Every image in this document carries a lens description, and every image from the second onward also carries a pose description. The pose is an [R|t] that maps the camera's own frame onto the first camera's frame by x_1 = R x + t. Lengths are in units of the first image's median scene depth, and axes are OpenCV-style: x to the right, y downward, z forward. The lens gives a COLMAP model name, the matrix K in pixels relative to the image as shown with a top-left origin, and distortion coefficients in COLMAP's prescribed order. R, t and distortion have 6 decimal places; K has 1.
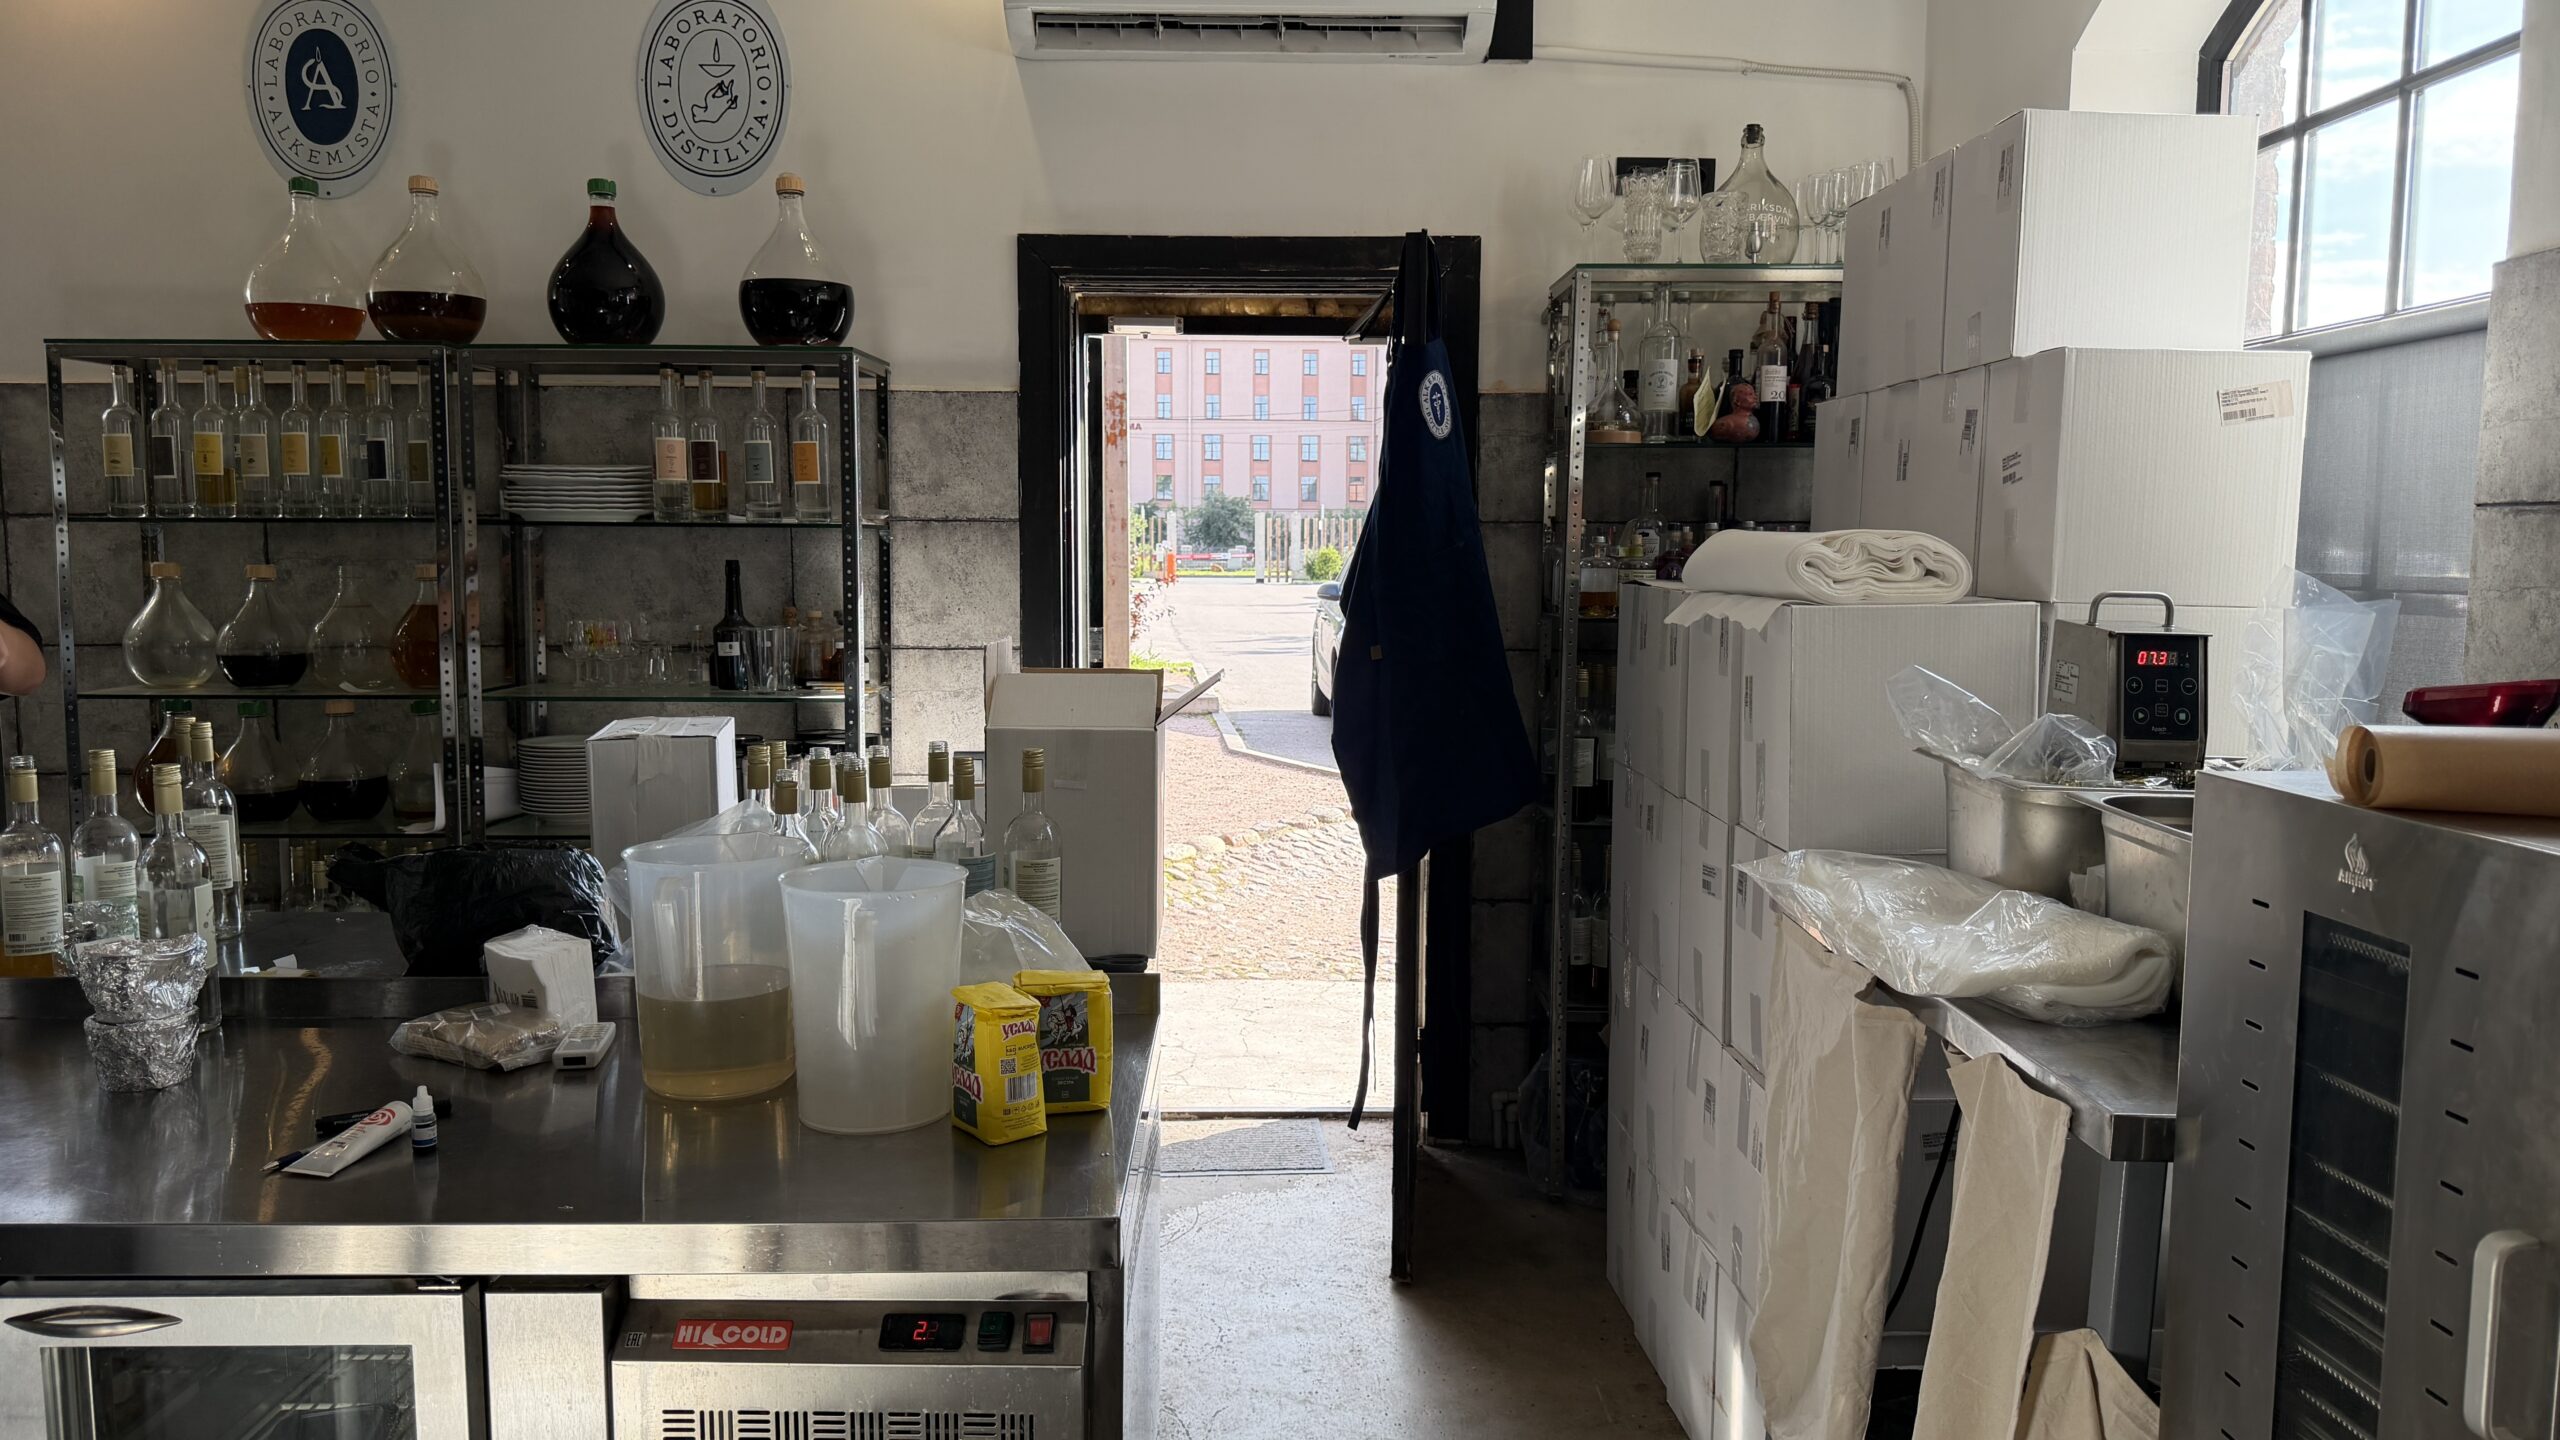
lens RADIAL K [[1812.9, 0, 1280.0], [0, 1812.9, 720.0], [0, 0, 1]] dist [0.118213, -0.168090]
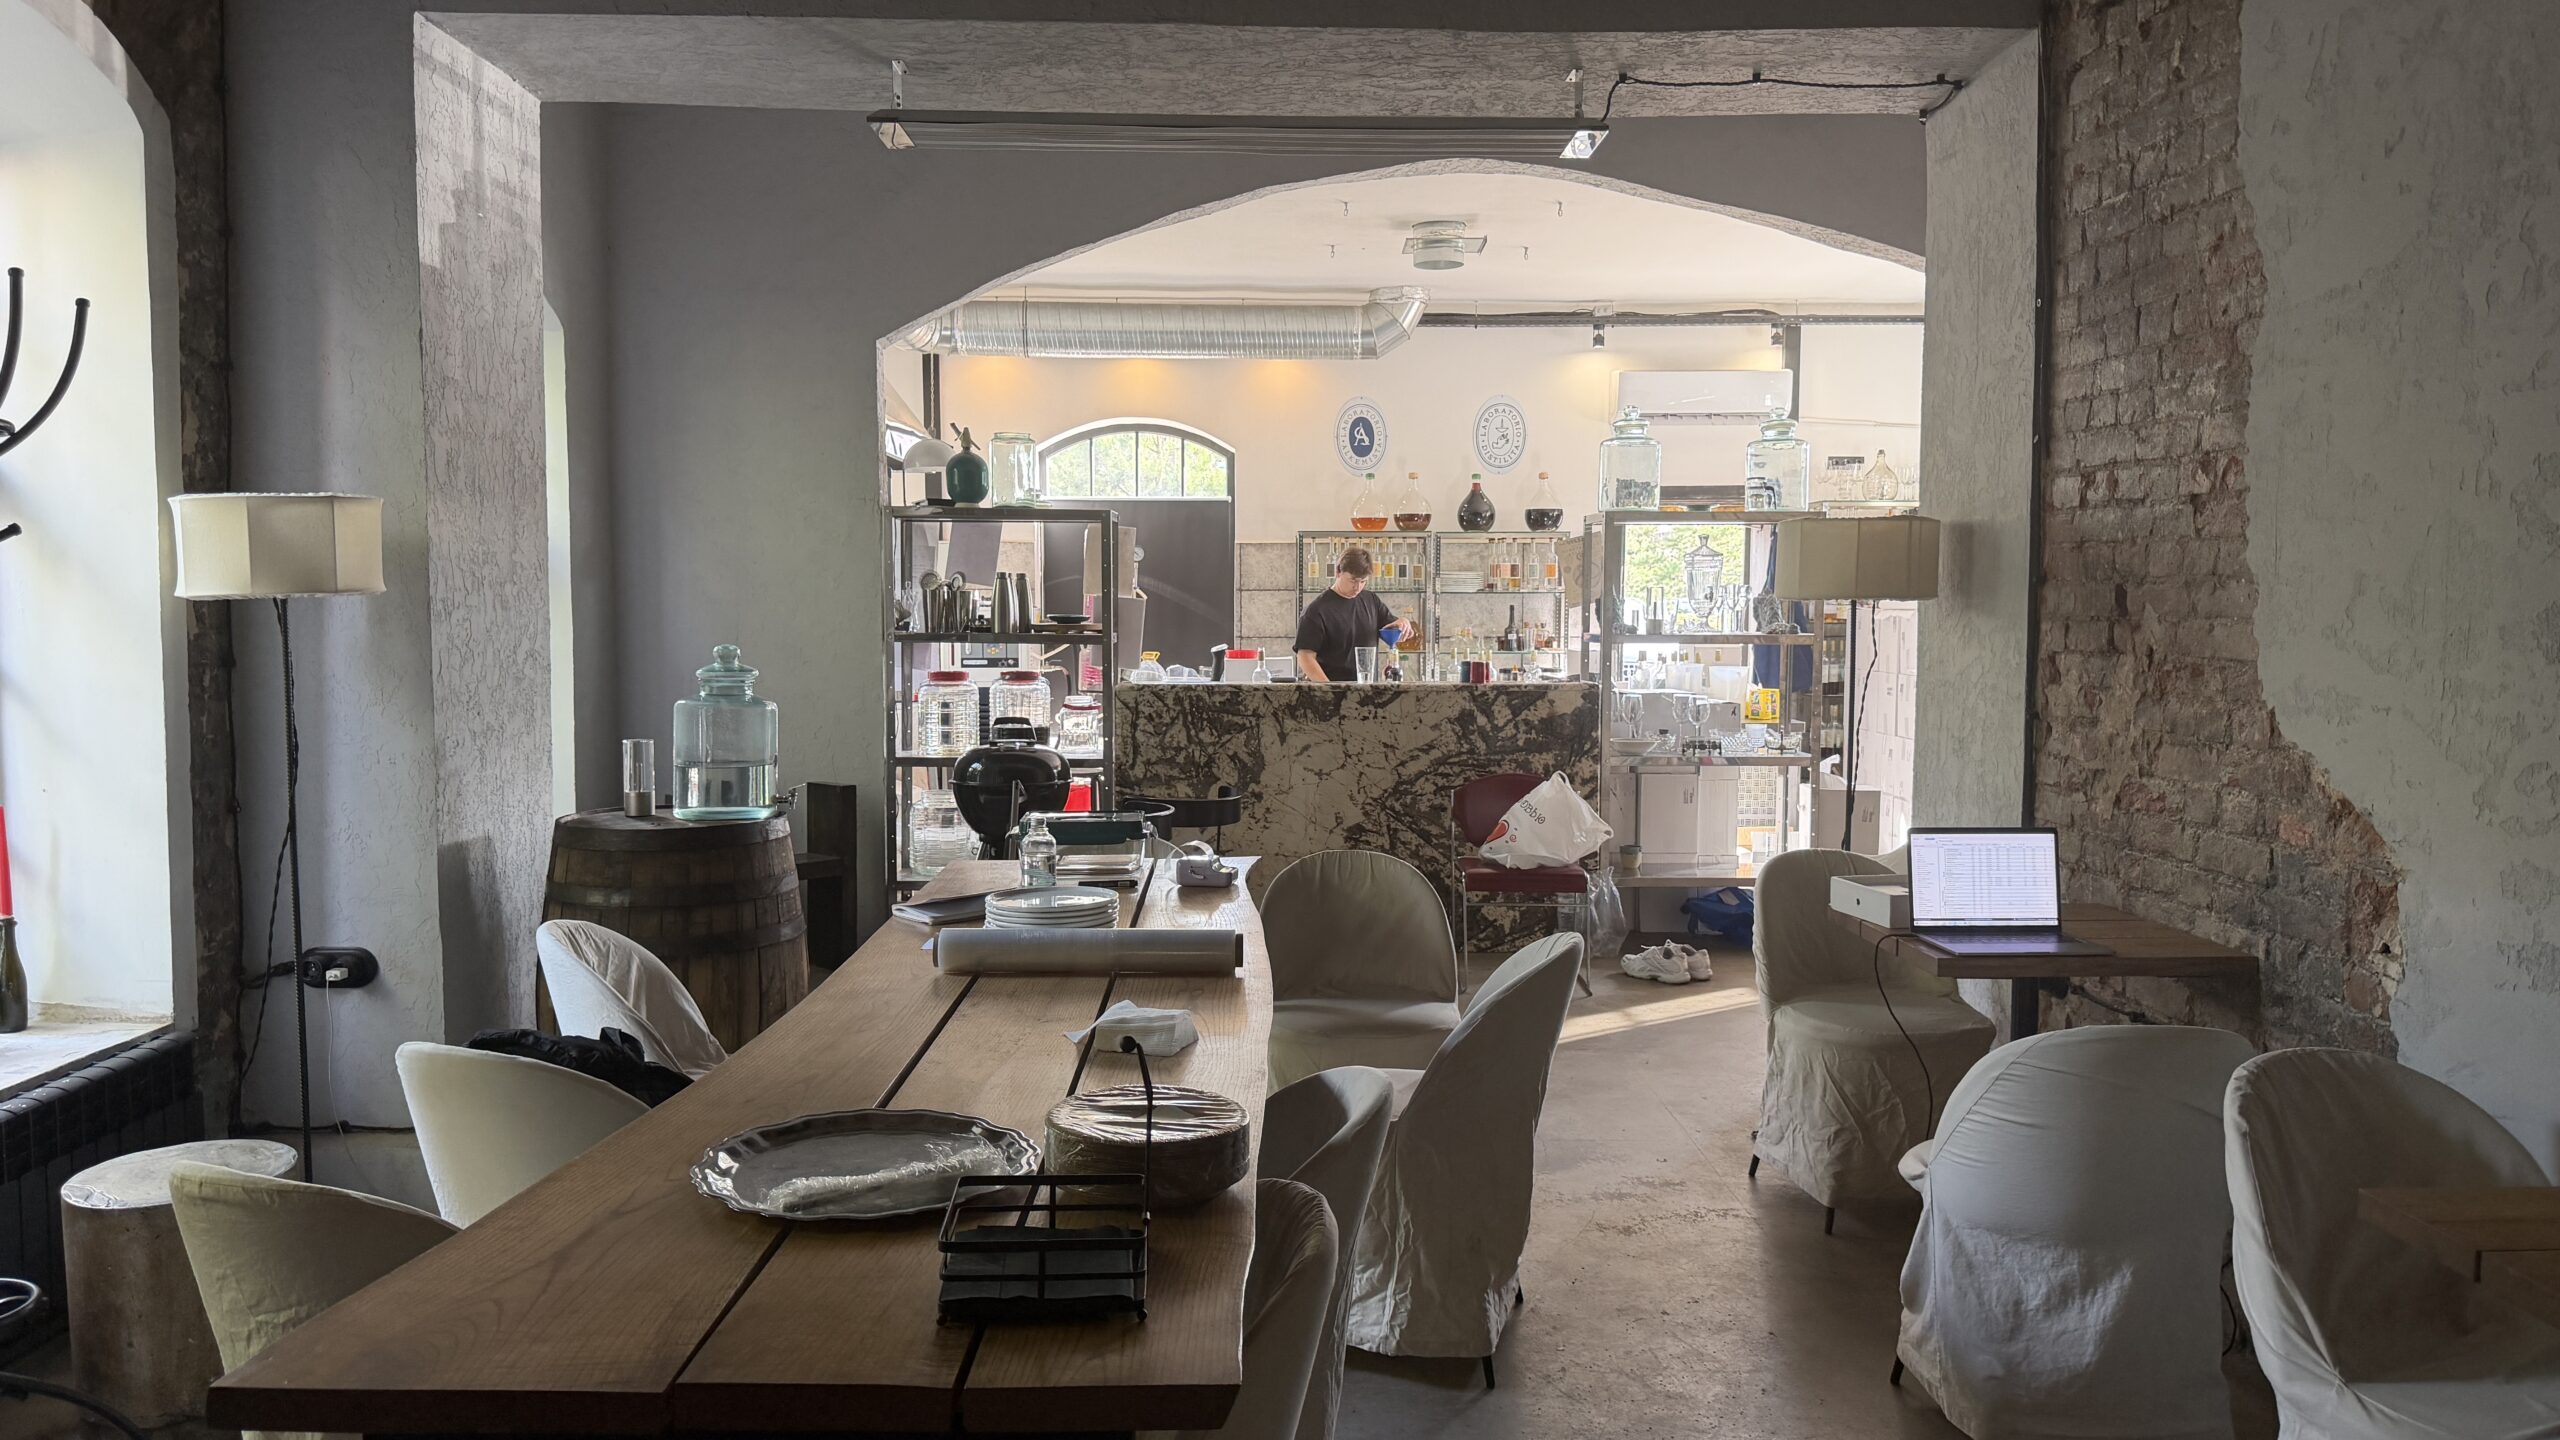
lens RADIAL K [[1812.9, 0, 1280.0], [0, 1812.9, 720.0], [0, 0, 1]] dist [0.118213, -0.168090]
pose [[0.999989, 0.000259, -0.004735, -0.656102], [-0.000391, 0.999614, -0.027772, 0.169925], [0.004726, 0.027774, 0.999603, -1.818549]]
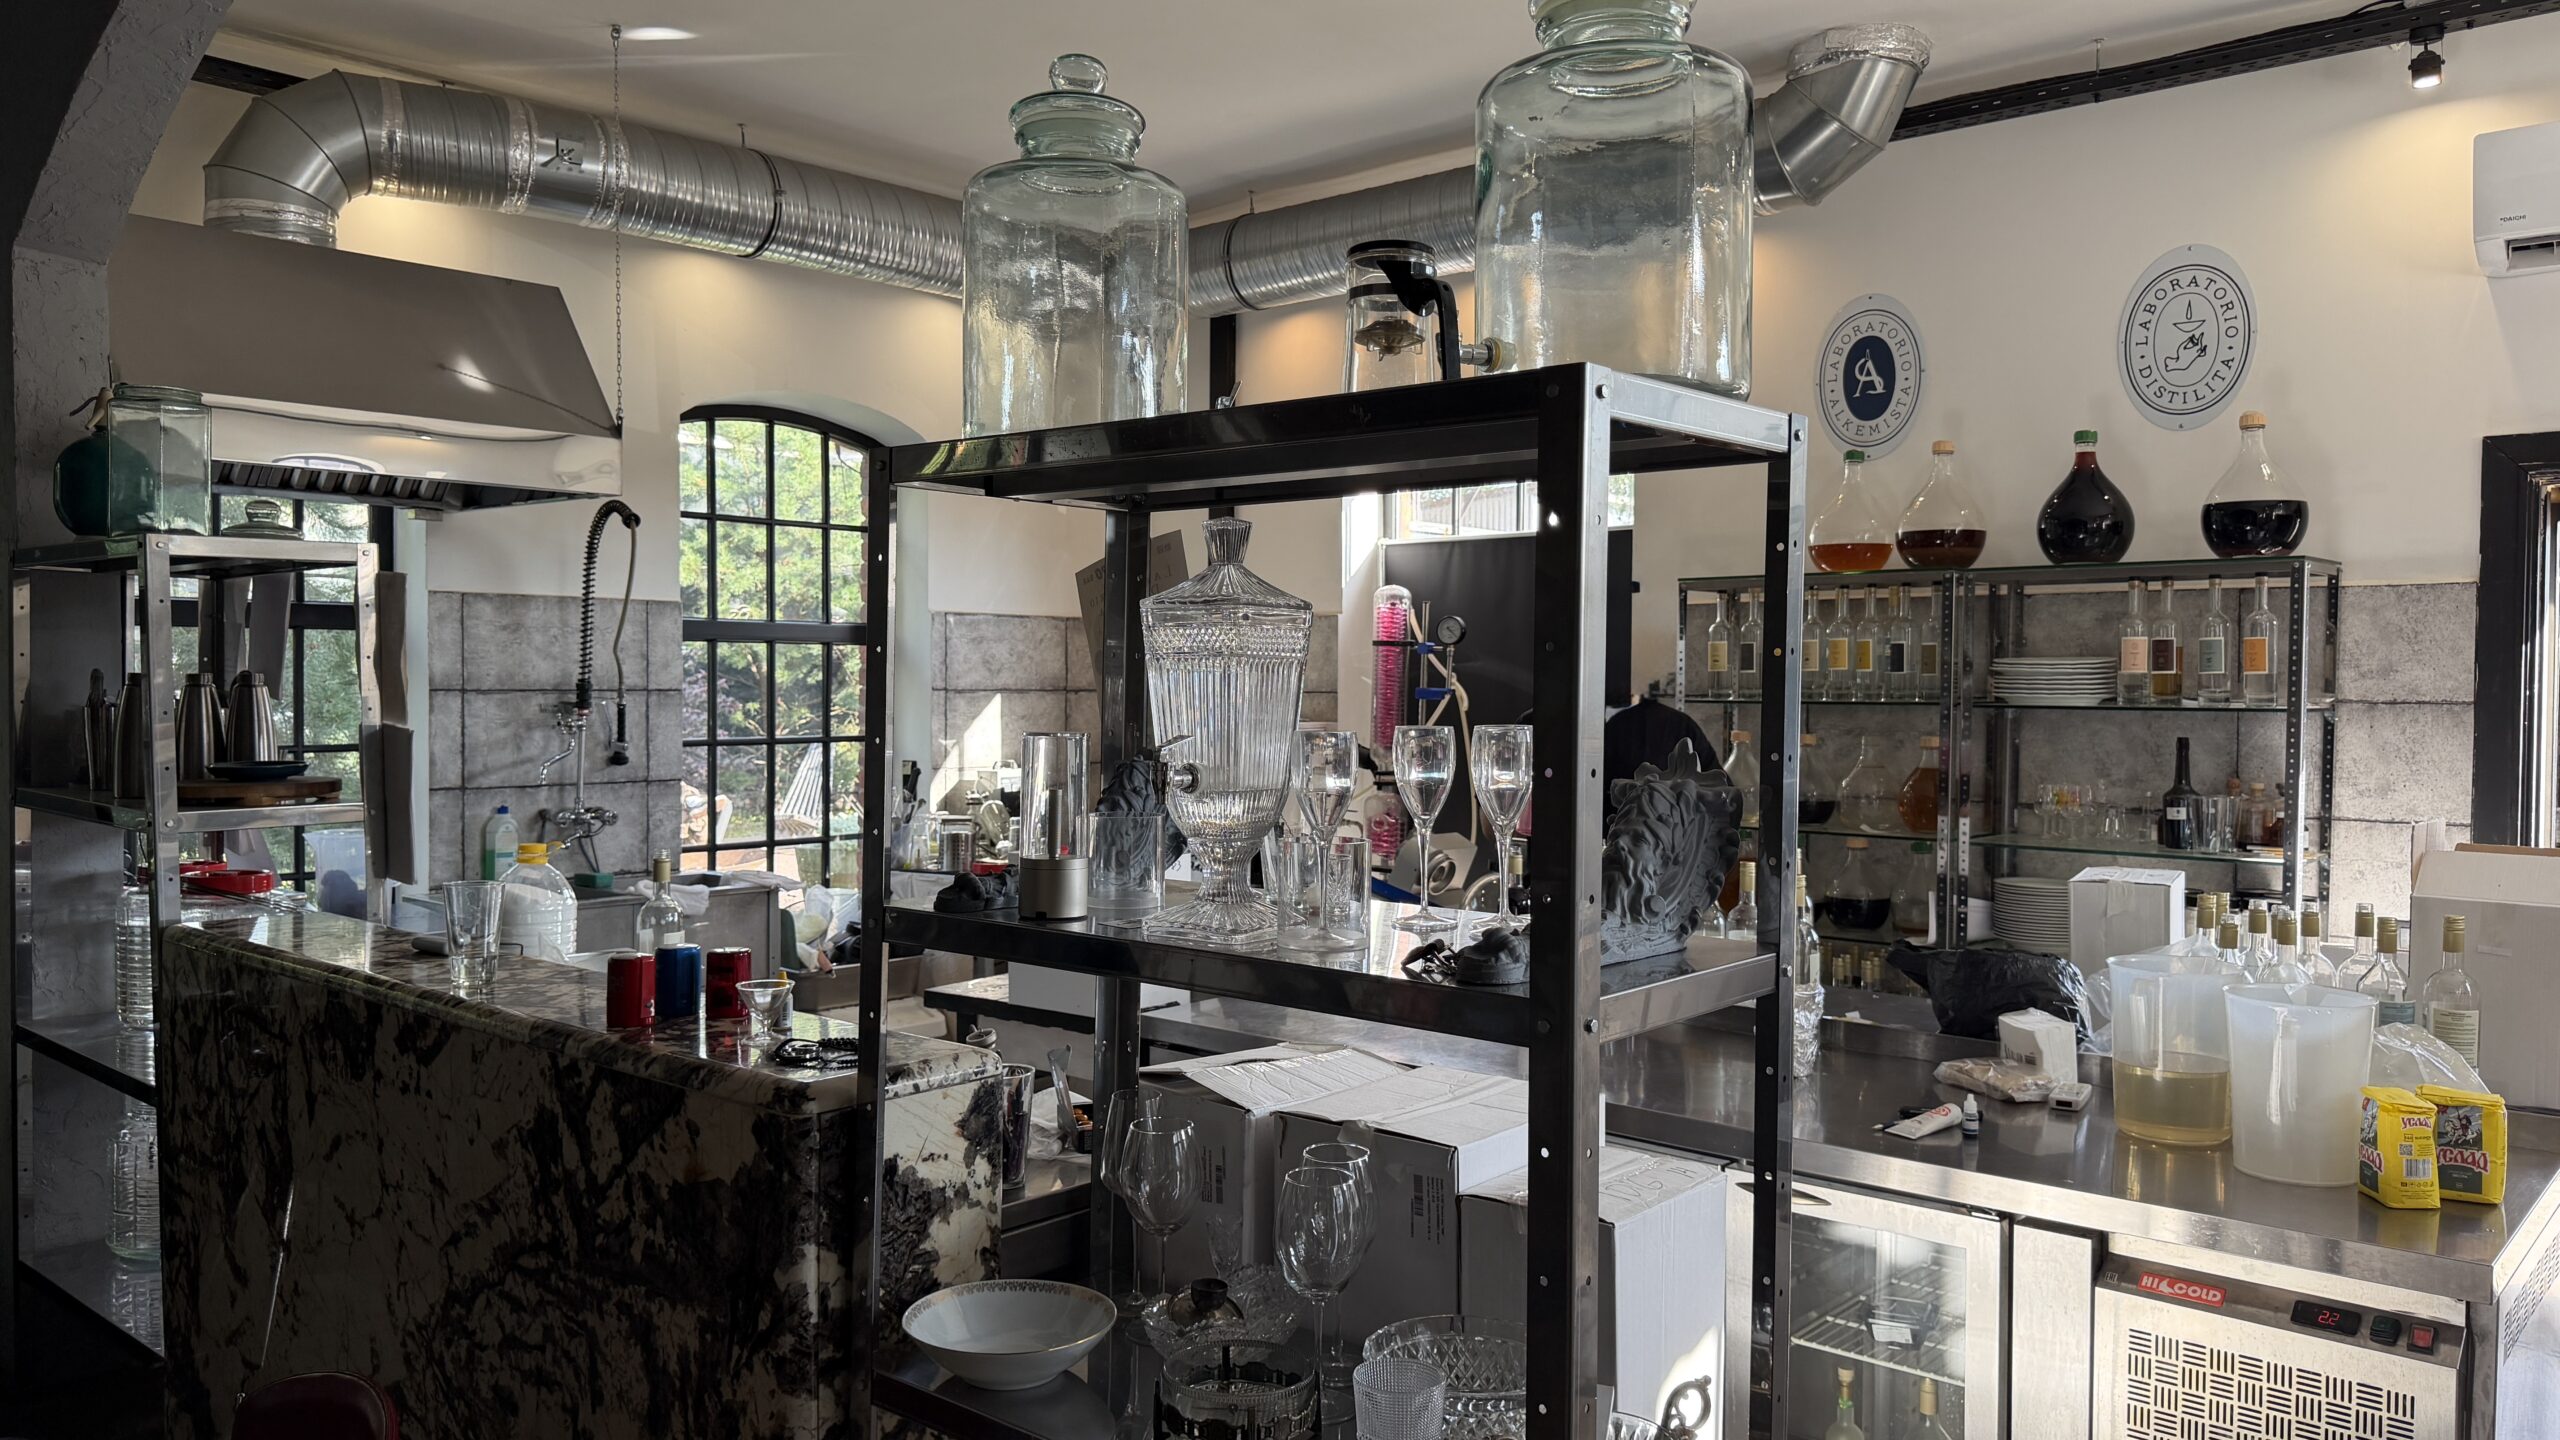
lens RADIAL K [[1857.8, 0, 1204.2], [0, 1857.8, 726.0], [0, 0, 1]] dist [-0.000846, -0.019434]
pose [[0.721553, 0.017315, -0.692143, 0.070517], [-0.067828, 0.996646, -0.045777, 0.001930], [0.689029, 0.079977, 0.720308, -0.287827]]
